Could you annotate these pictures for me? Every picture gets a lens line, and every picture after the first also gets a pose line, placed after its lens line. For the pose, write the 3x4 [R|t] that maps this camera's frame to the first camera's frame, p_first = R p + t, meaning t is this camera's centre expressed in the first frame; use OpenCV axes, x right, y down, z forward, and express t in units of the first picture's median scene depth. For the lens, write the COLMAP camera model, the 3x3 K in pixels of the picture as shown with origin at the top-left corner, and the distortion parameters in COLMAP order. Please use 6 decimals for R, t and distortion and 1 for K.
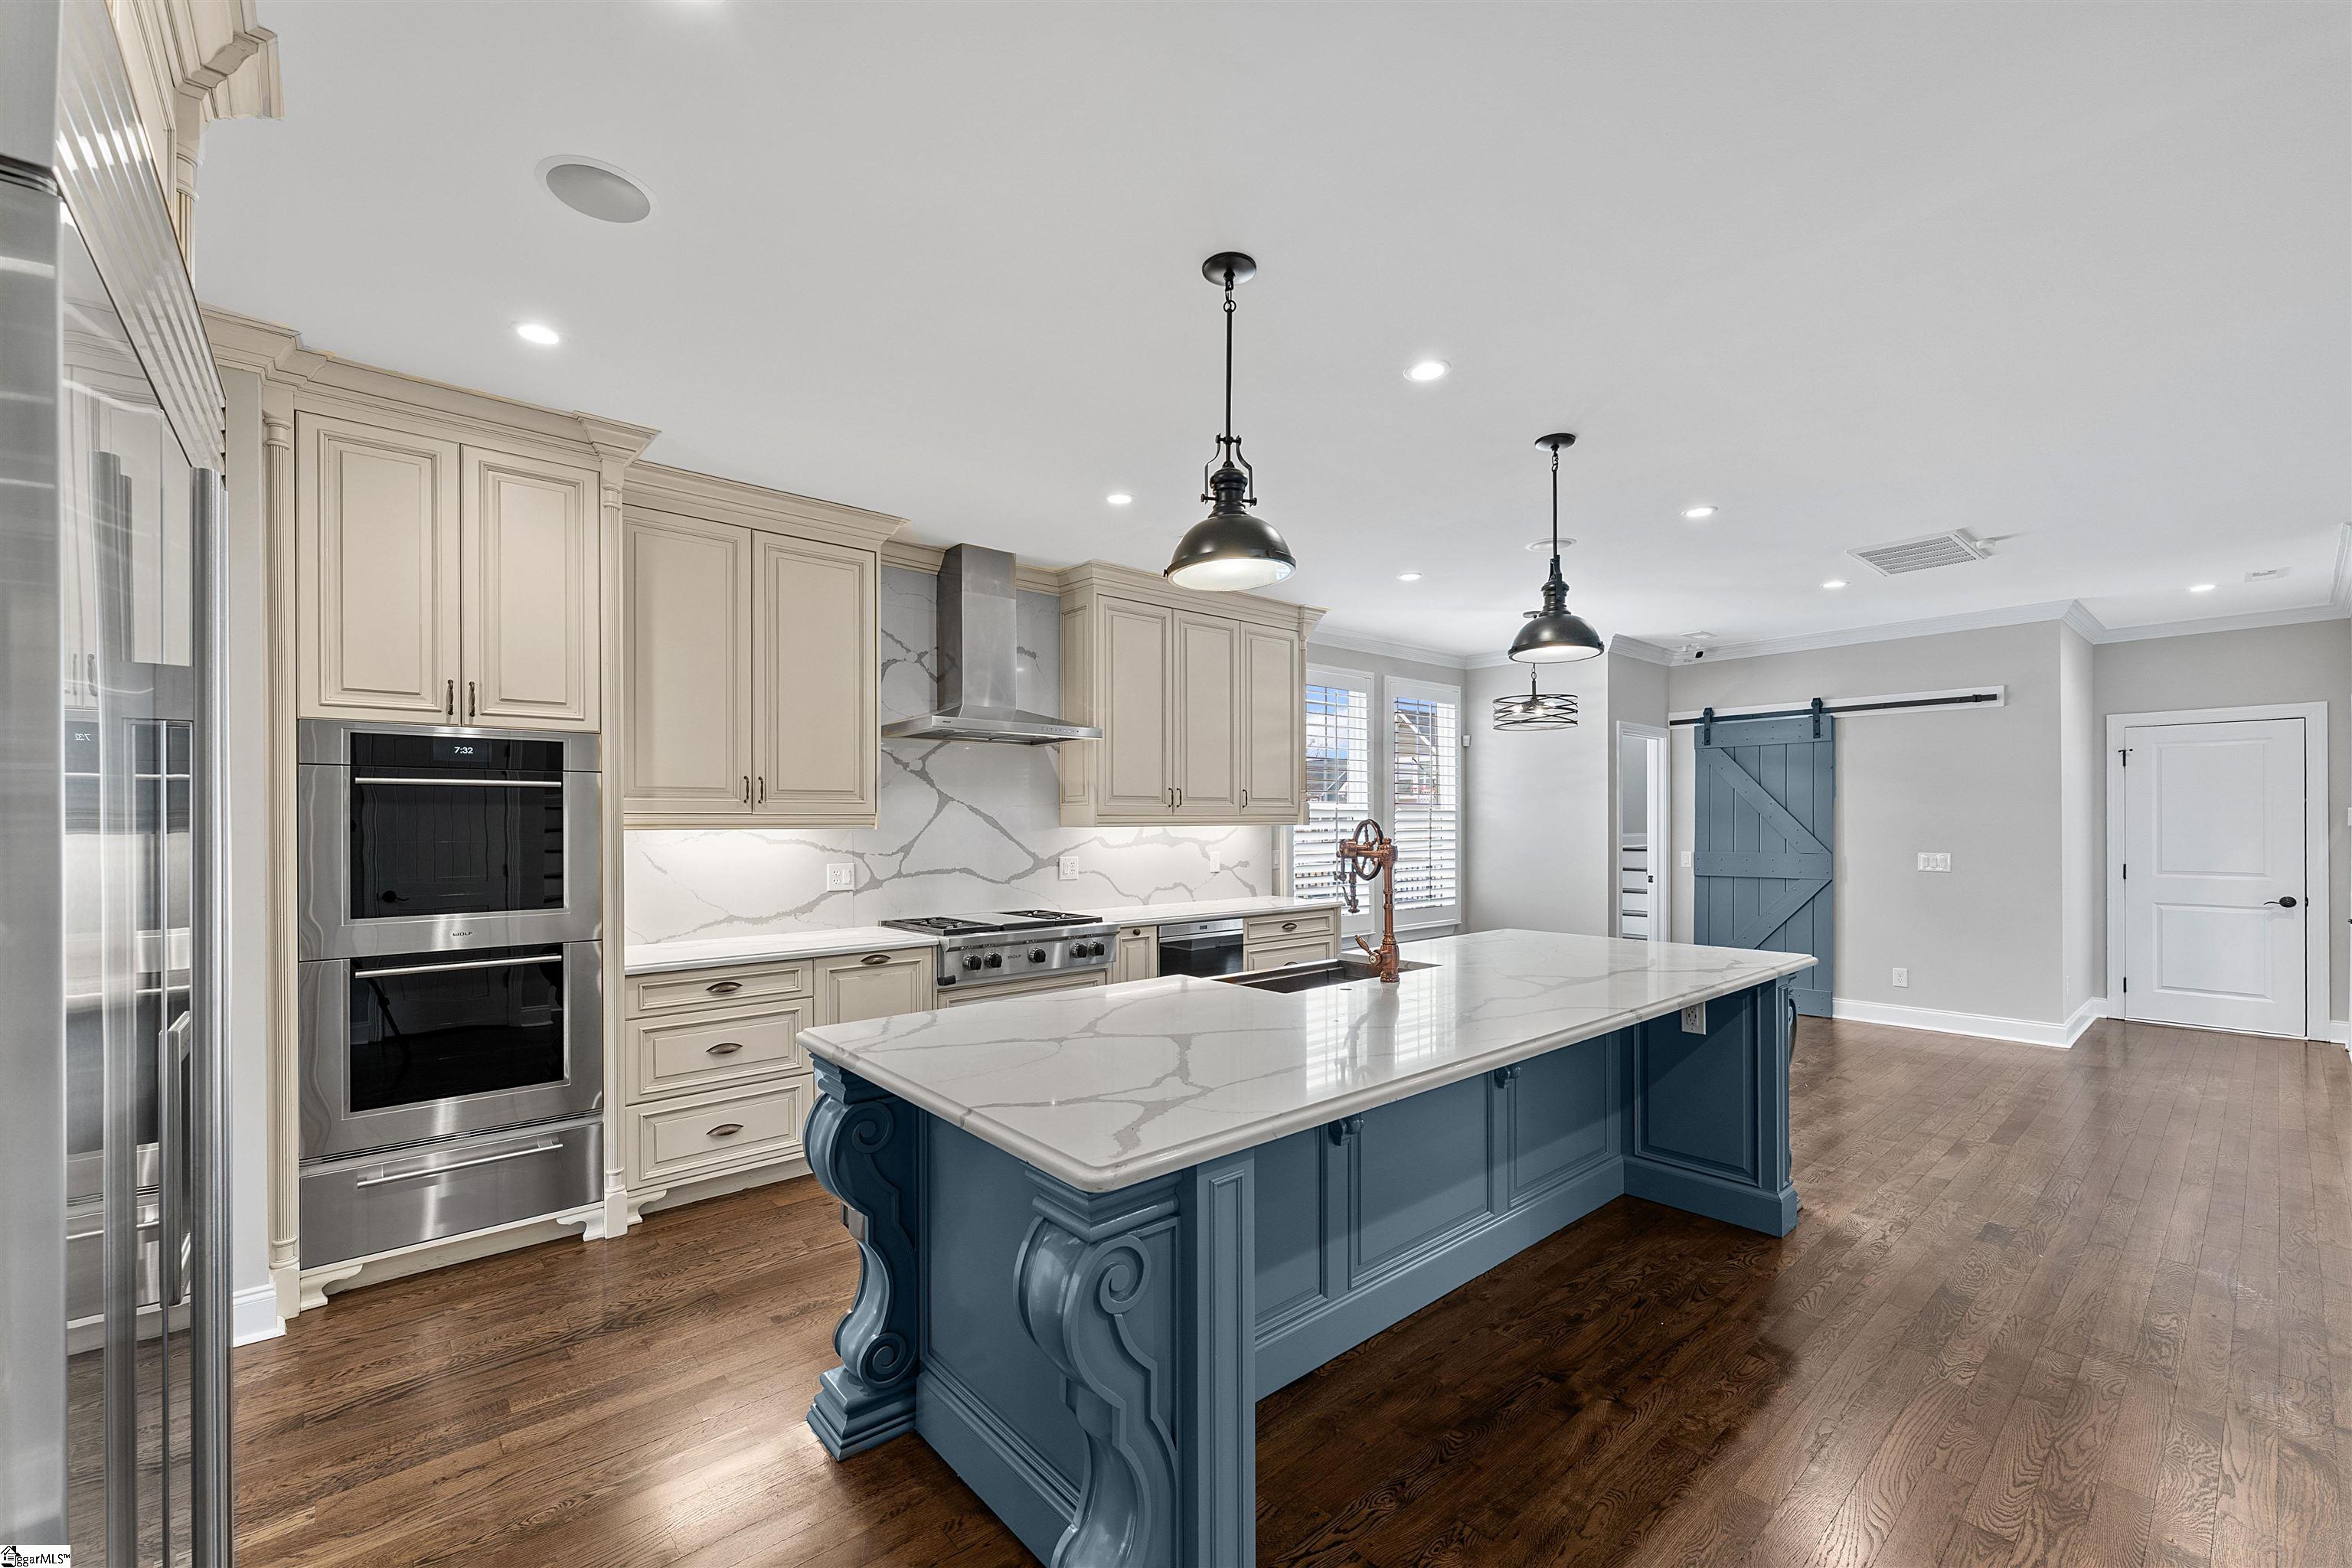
lens RADIAL K [[962.9, 0, 1162.1], [0, 962.9, 813.5], [0, 0, 1]] dist [-0.000784, -0.000262]
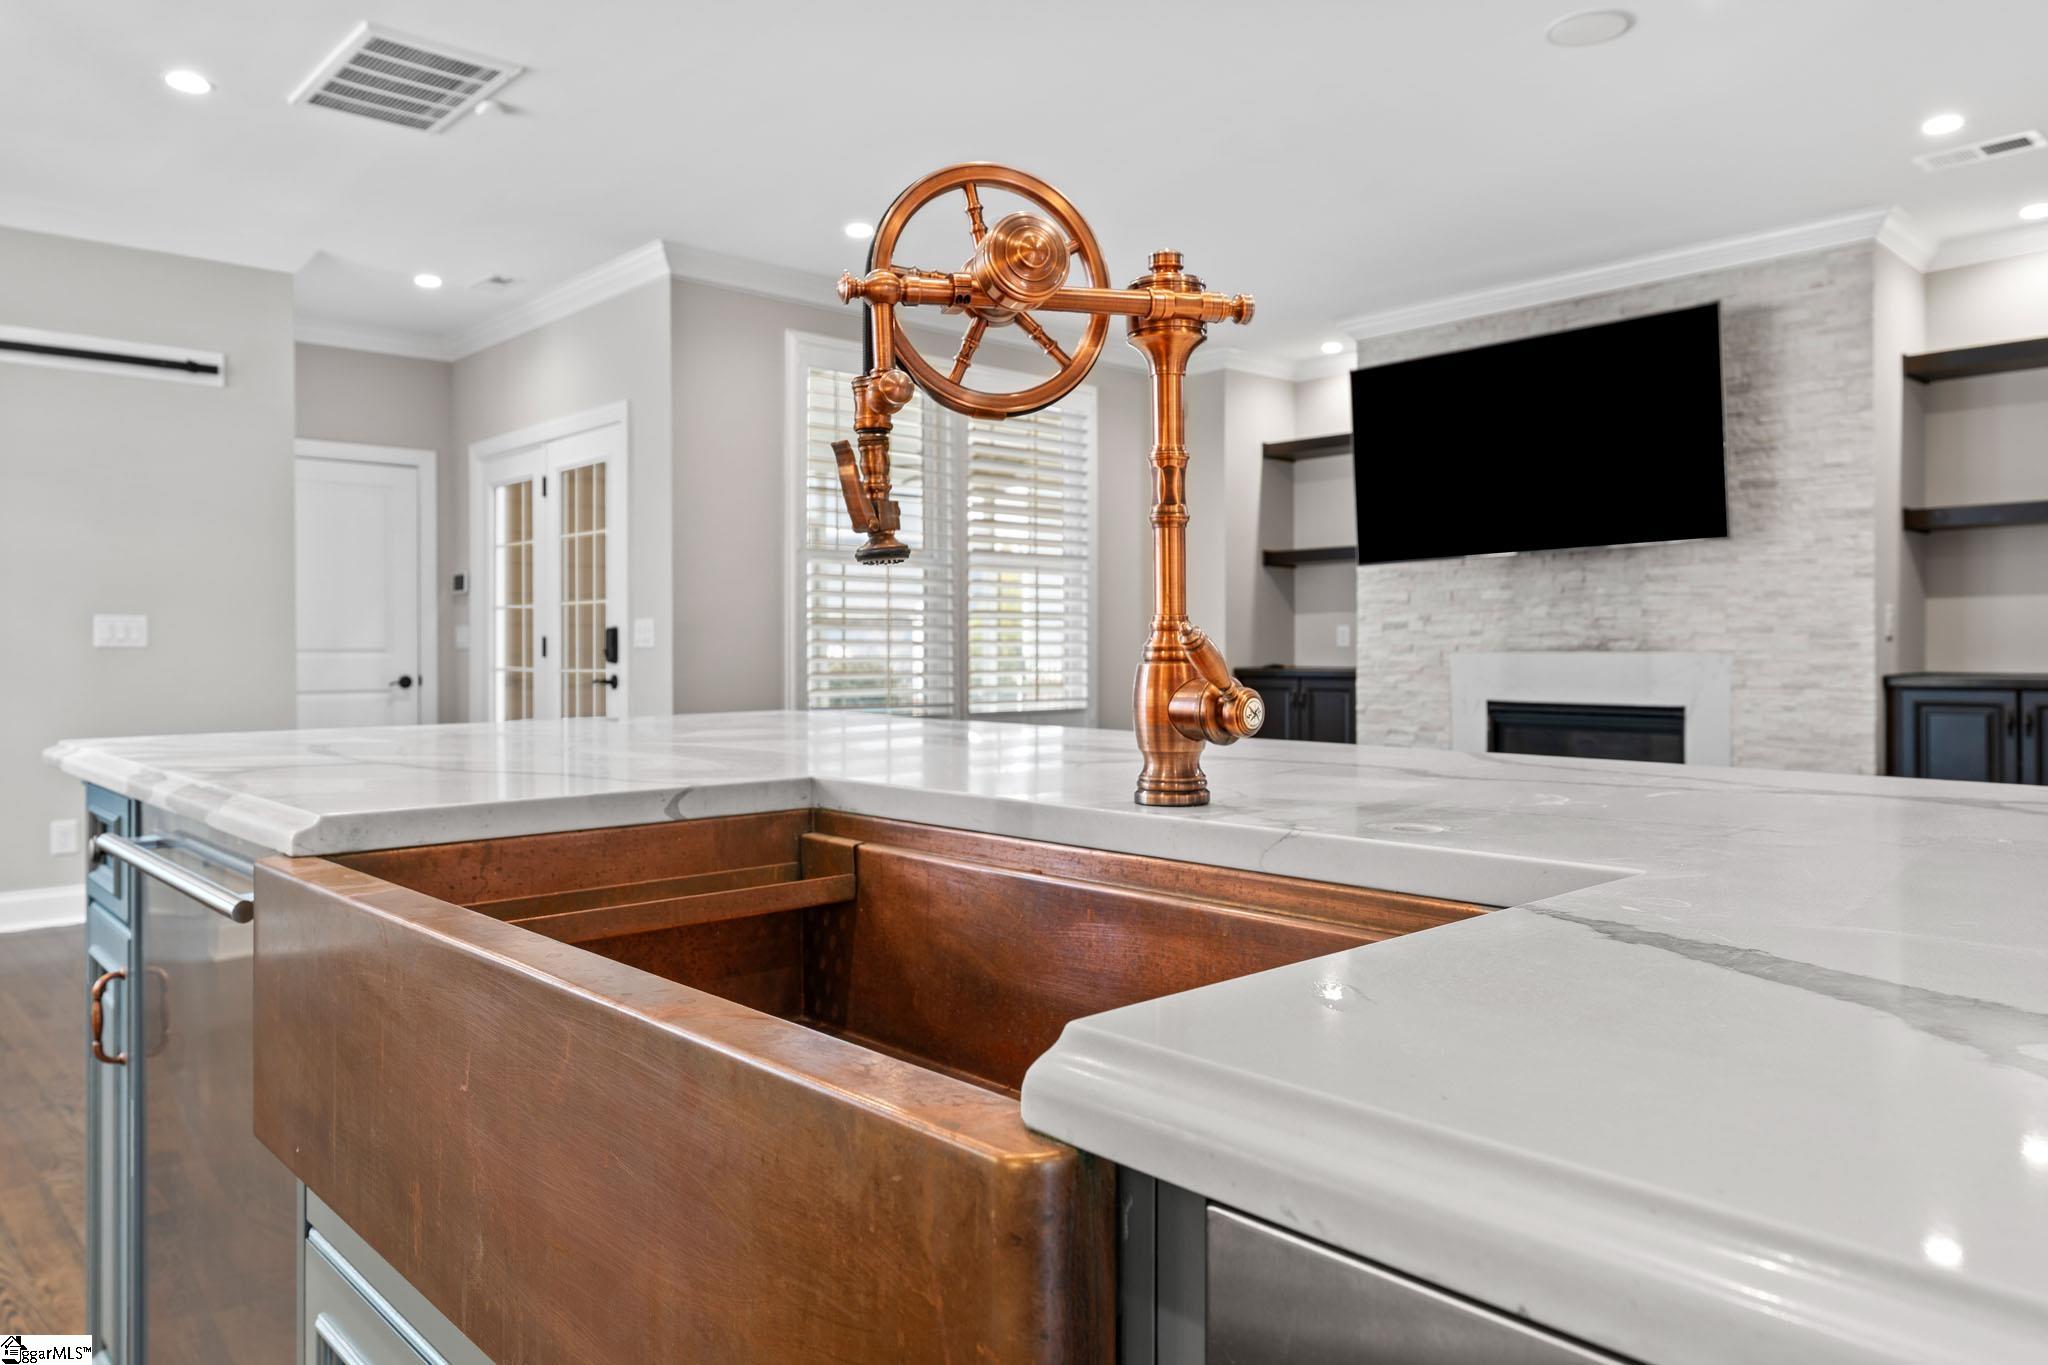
lens RADIAL K [[1374.0, 0, 1015.0], [0, 1374.0, 661.1], [0, 0, 1]] dist [-0.004504, 0.002440]
pose [[-0.043554, -0.005025, 0.999038, -0.061258], [-0.004501, 0.999978, 0.004834, 0.061315], [-0.999041, -0.004287, -0.043576, 0.484099]]
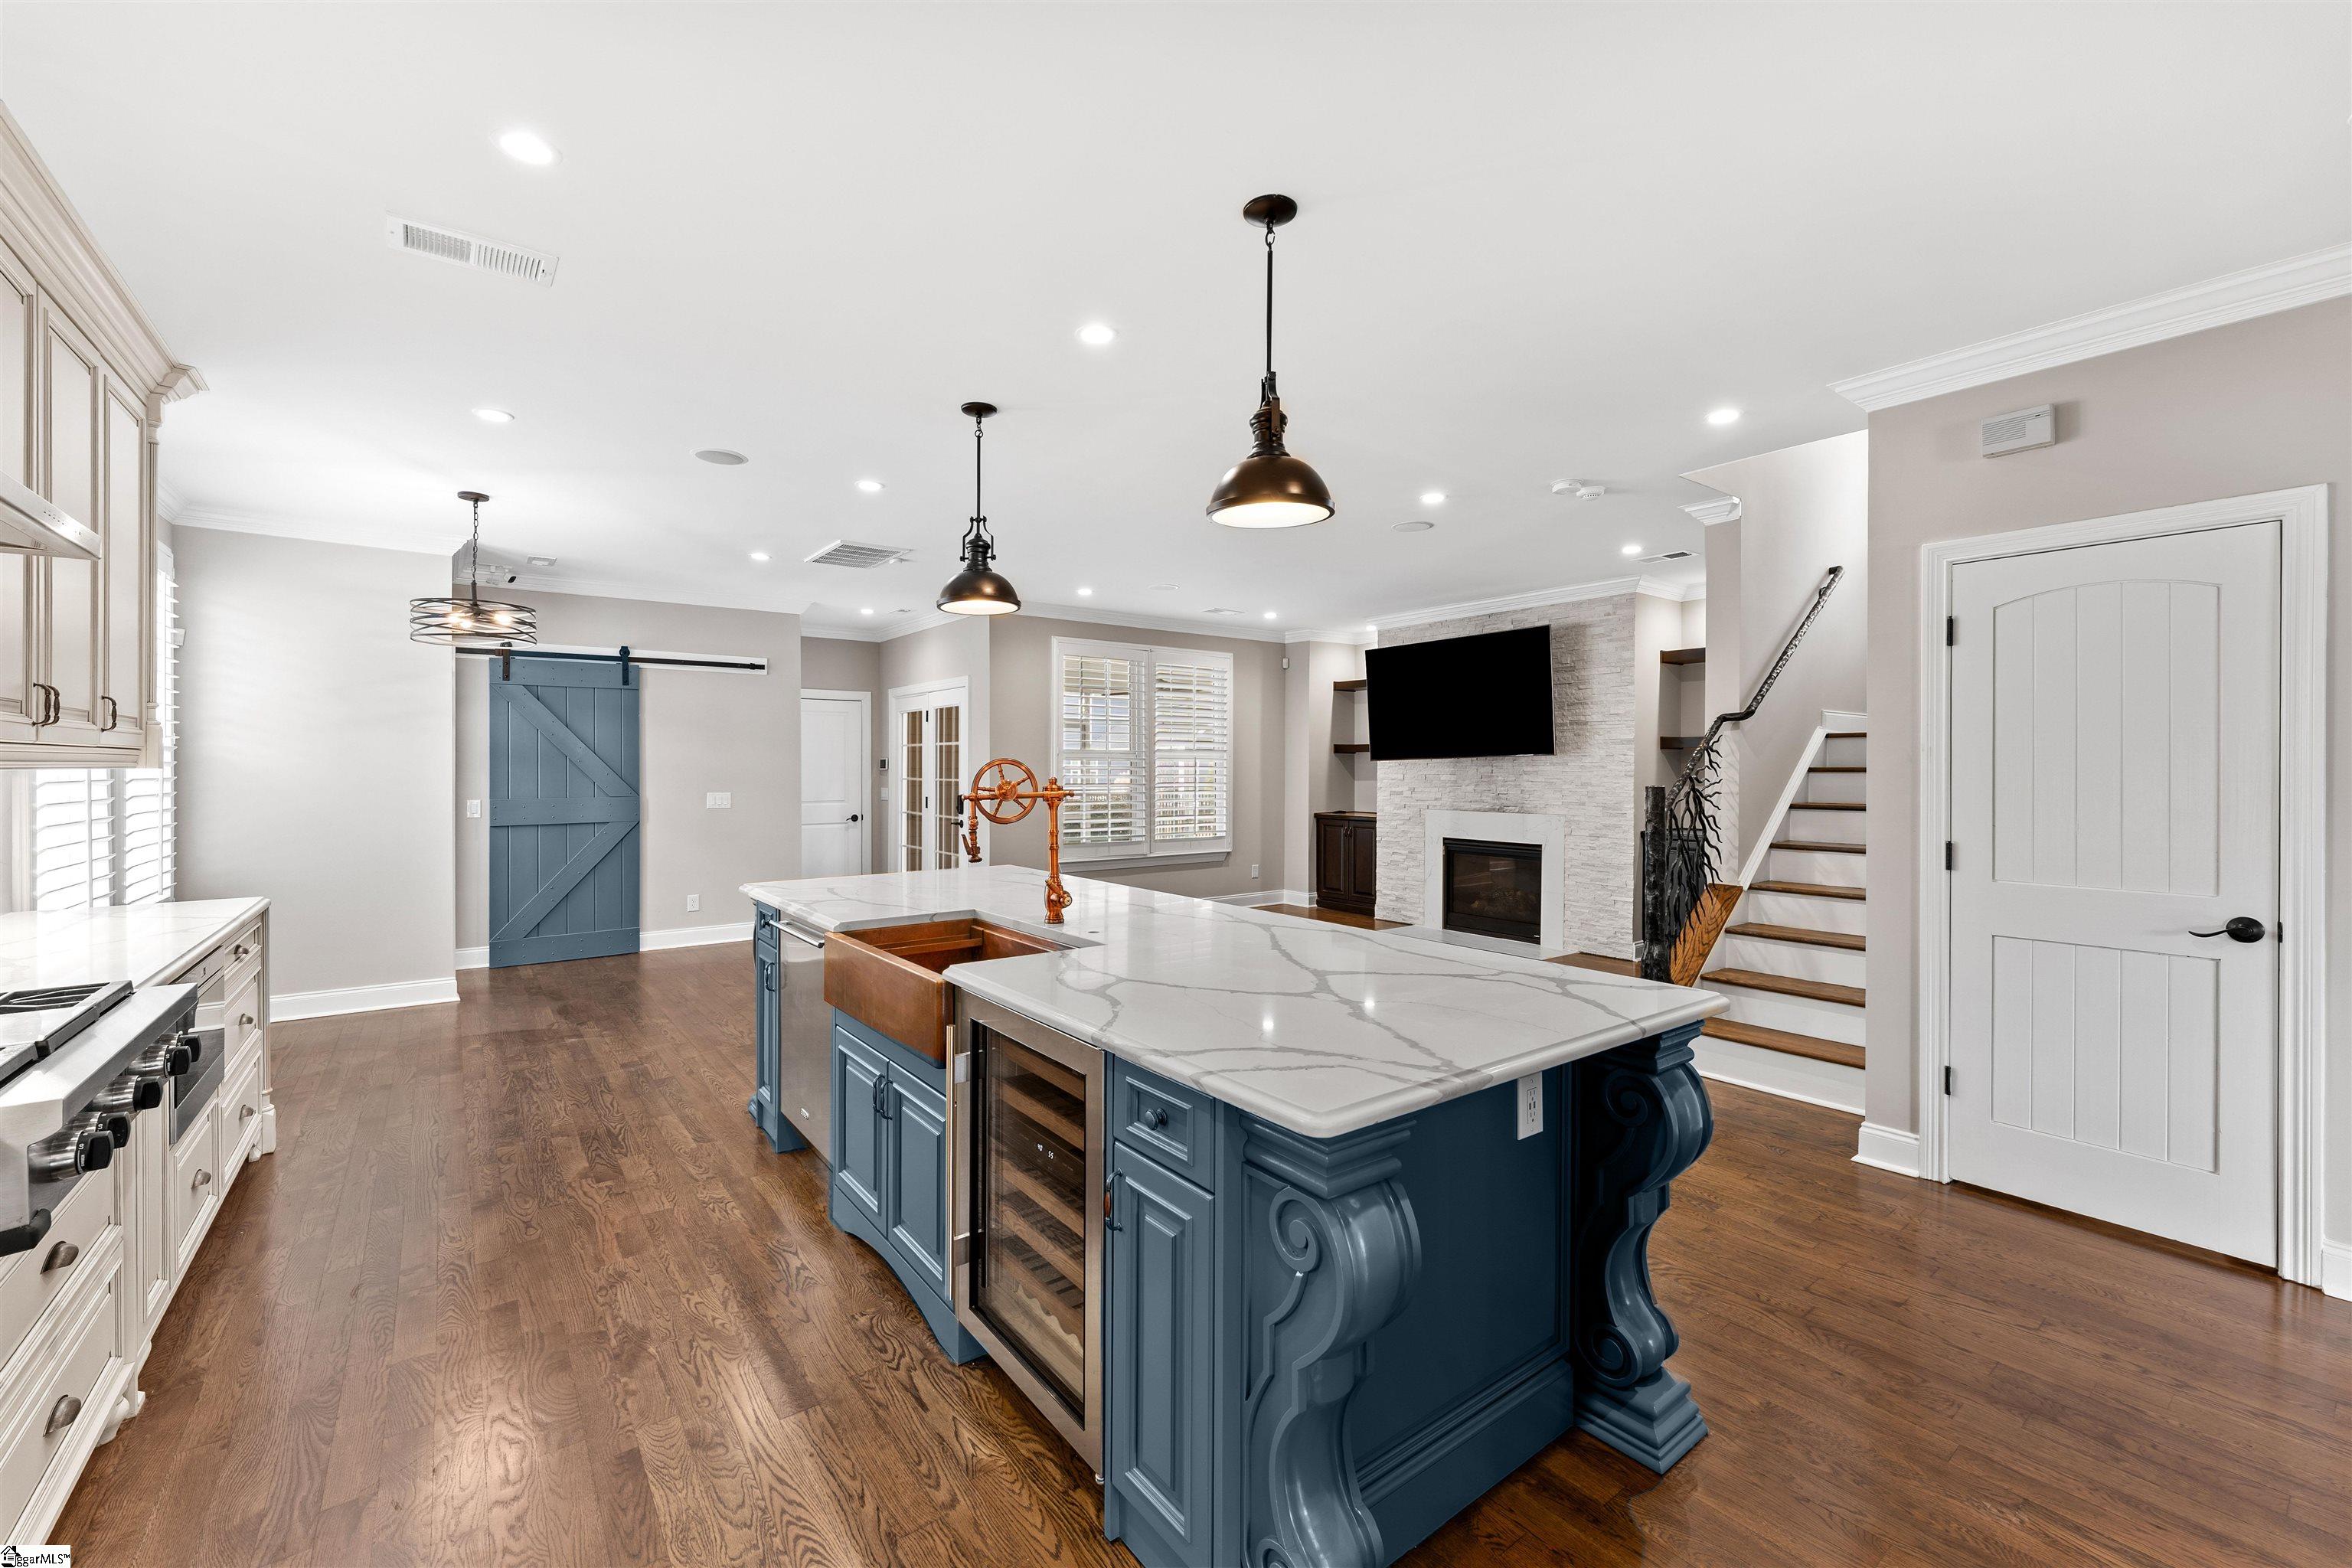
lens RADIAL K [[962.9, 0, 1166.8], [0, 962.9, 772.2], [0, 0, 1]] dist [-0.000784, -0.000262]
pose [[0.058243, -0.002791, 0.998299, -0.339947], [-0.008416, 0.999959, 0.003287, 0.007237], [-0.998267, -0.008593, 0.058217, 0.379160]]
